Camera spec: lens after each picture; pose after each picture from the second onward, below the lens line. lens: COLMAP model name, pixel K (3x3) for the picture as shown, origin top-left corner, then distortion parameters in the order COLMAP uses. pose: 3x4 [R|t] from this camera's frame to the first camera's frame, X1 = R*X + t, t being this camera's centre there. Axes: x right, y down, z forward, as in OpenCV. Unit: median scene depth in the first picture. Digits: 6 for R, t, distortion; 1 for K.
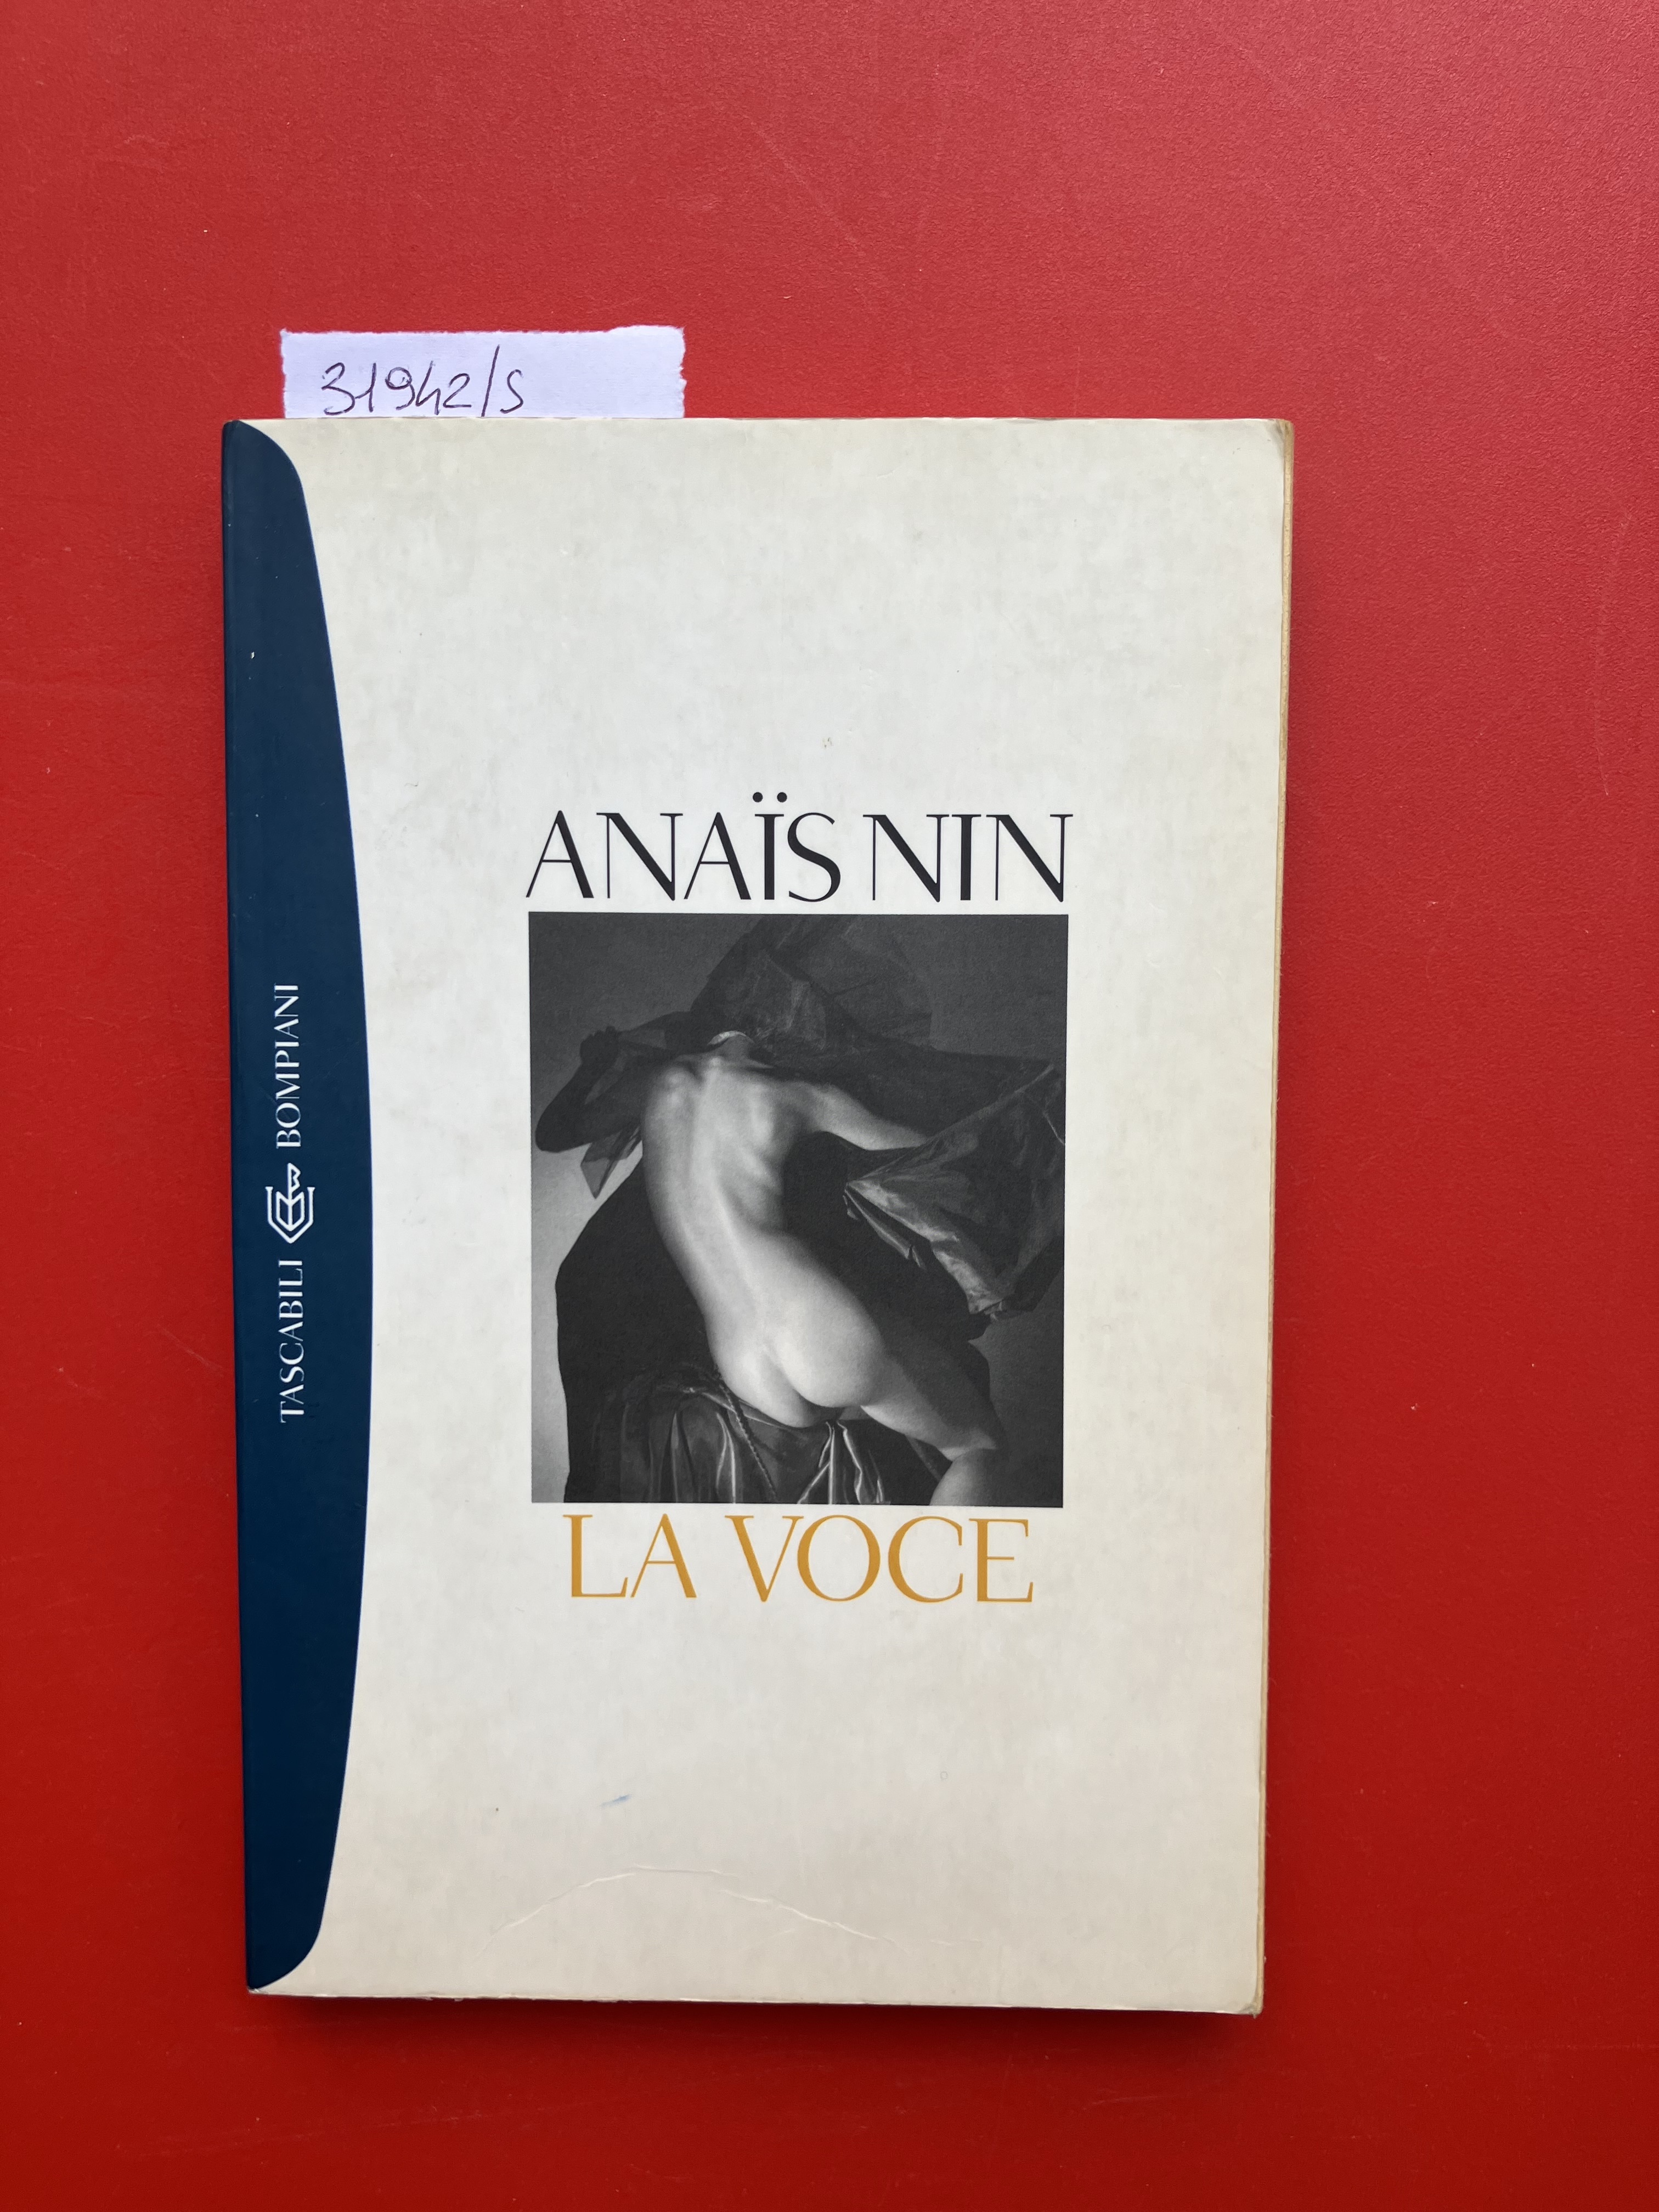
lens RADIAL K [[1786.9, 0, 849.1], [0, 1786.9, 1112.1], [0, 0, 1]] dist [-0.015530, -0.000881]
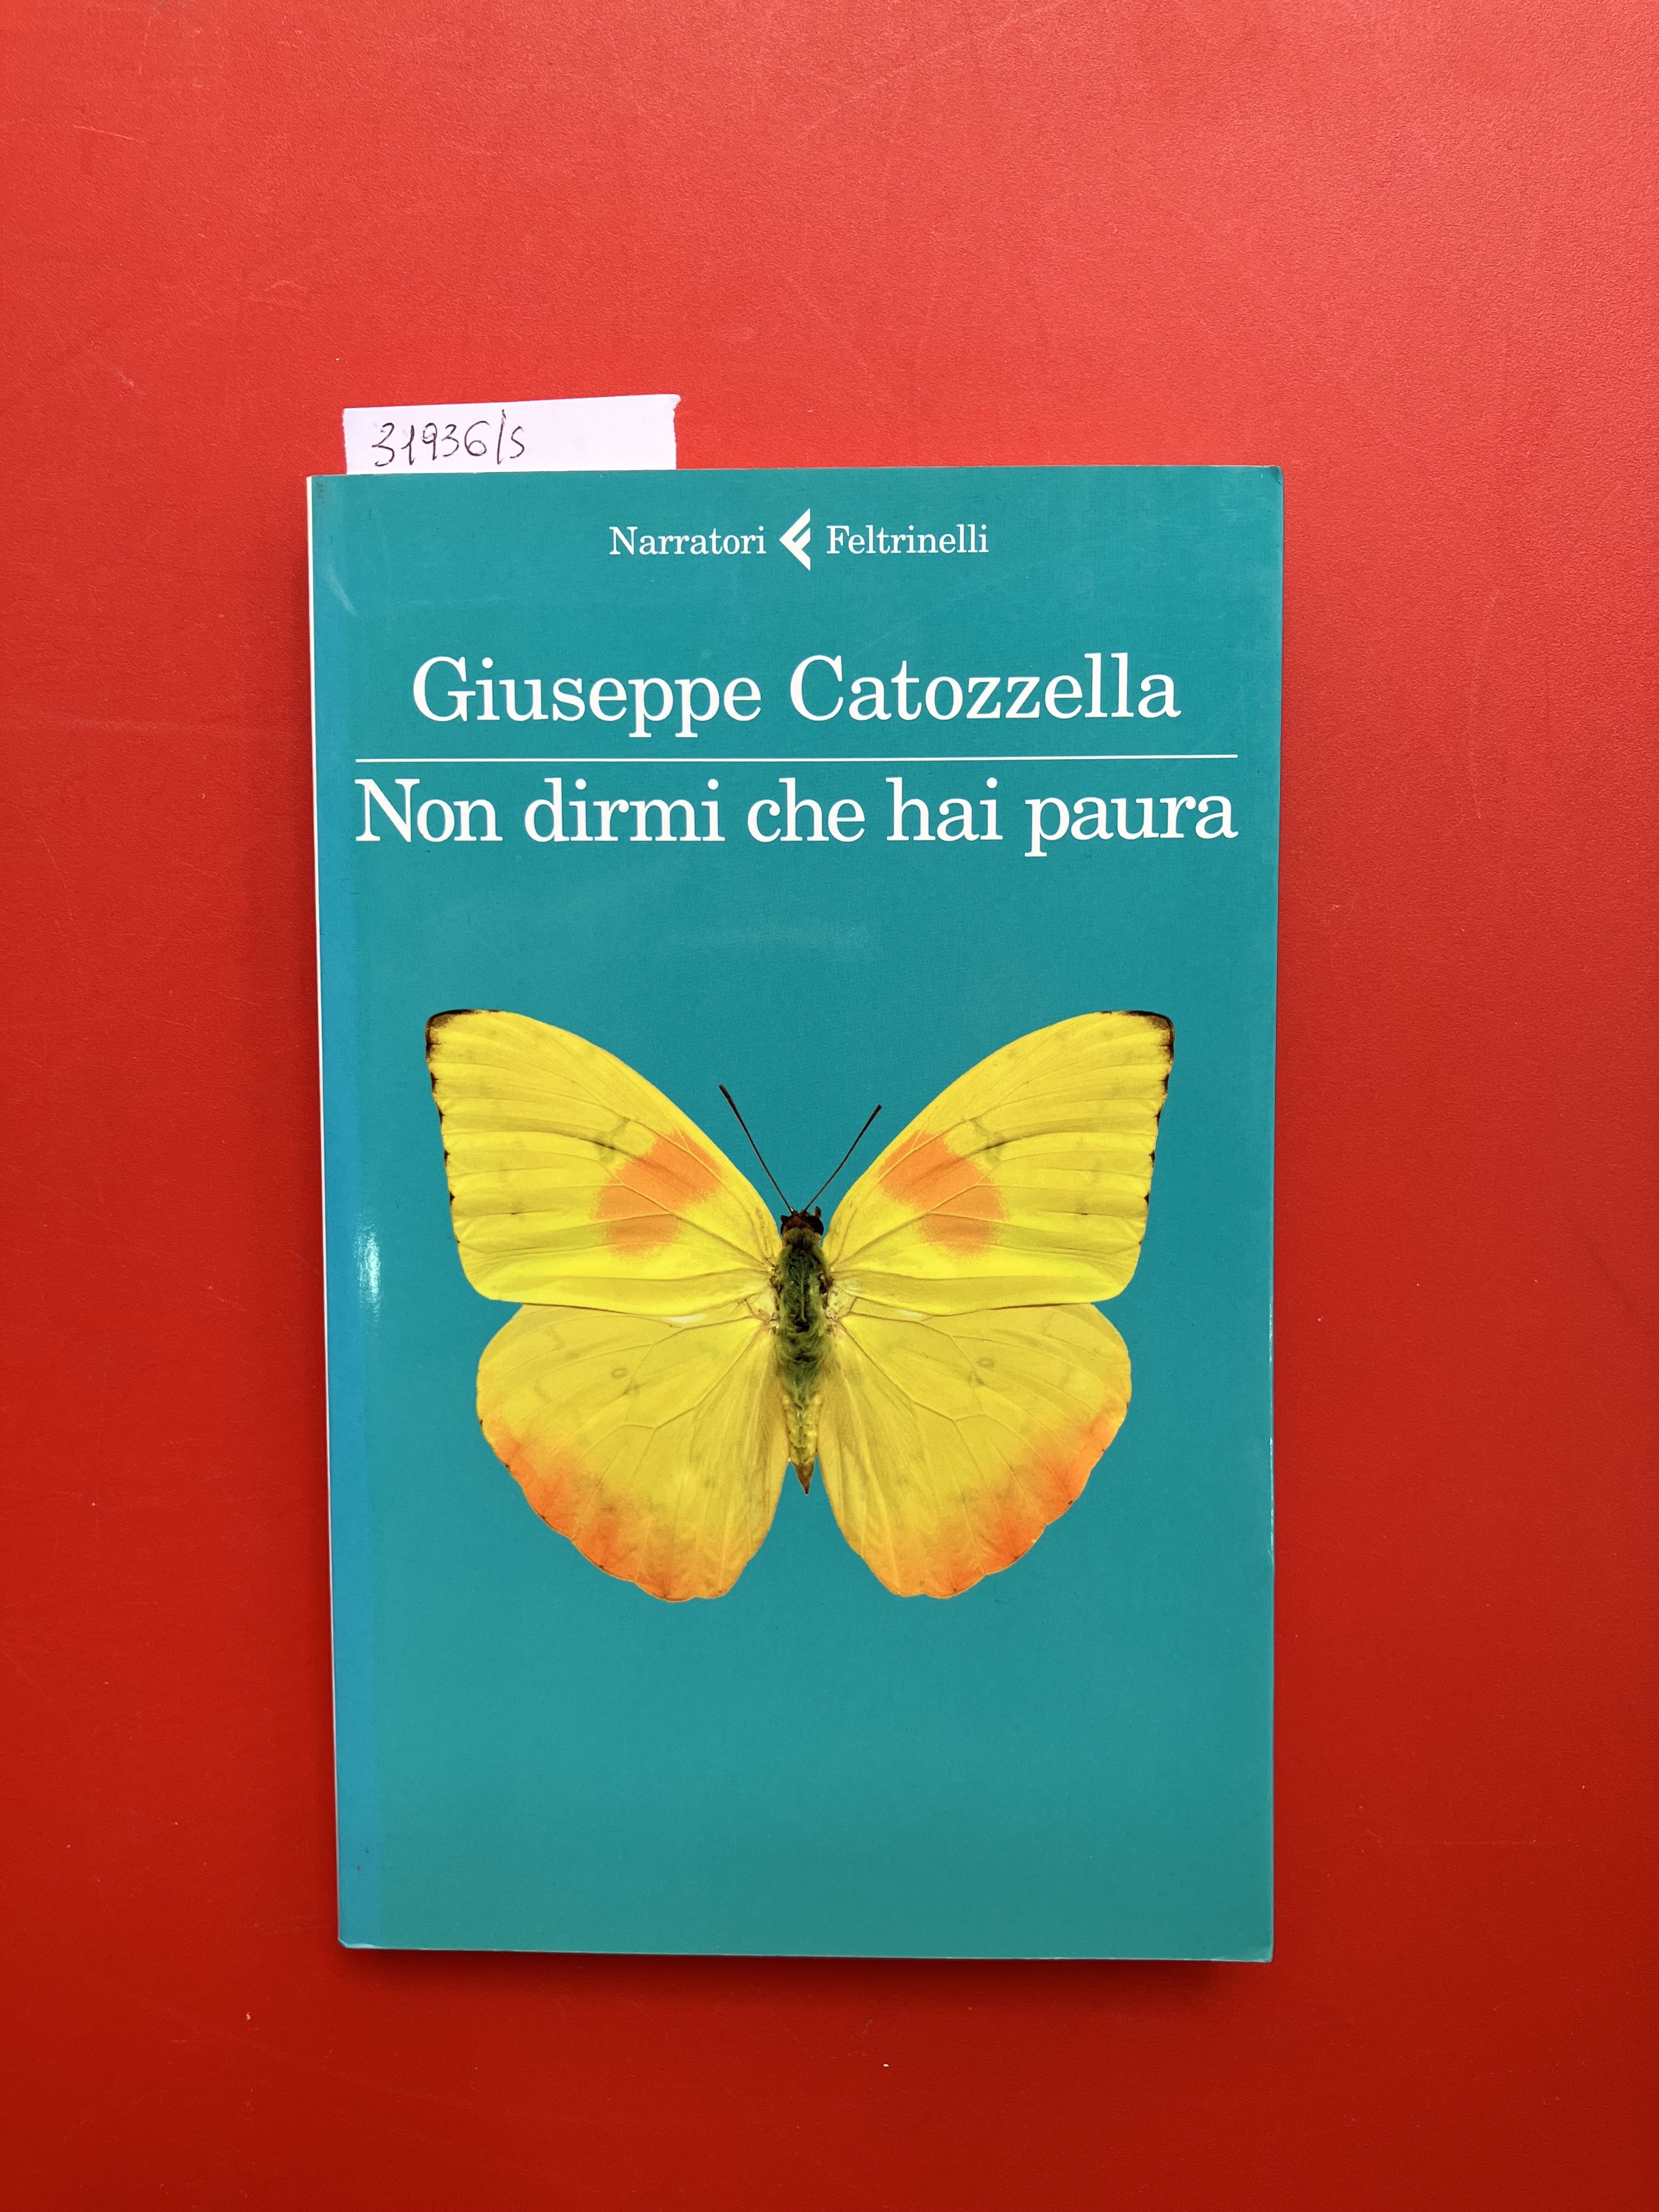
lens RADIAL K [[1815.9, 0, 815.9], [0, 1815.9, 1082.1], [0, 0, 1]] dist [-0.012228, -0.010204]
pose [[0.999990, 0.001938, -0.004039, -0.025081], [-0.001904, 0.999963, 0.008330, -0.006569], [0.004055, -0.008322, 0.999957, -0.252887]]
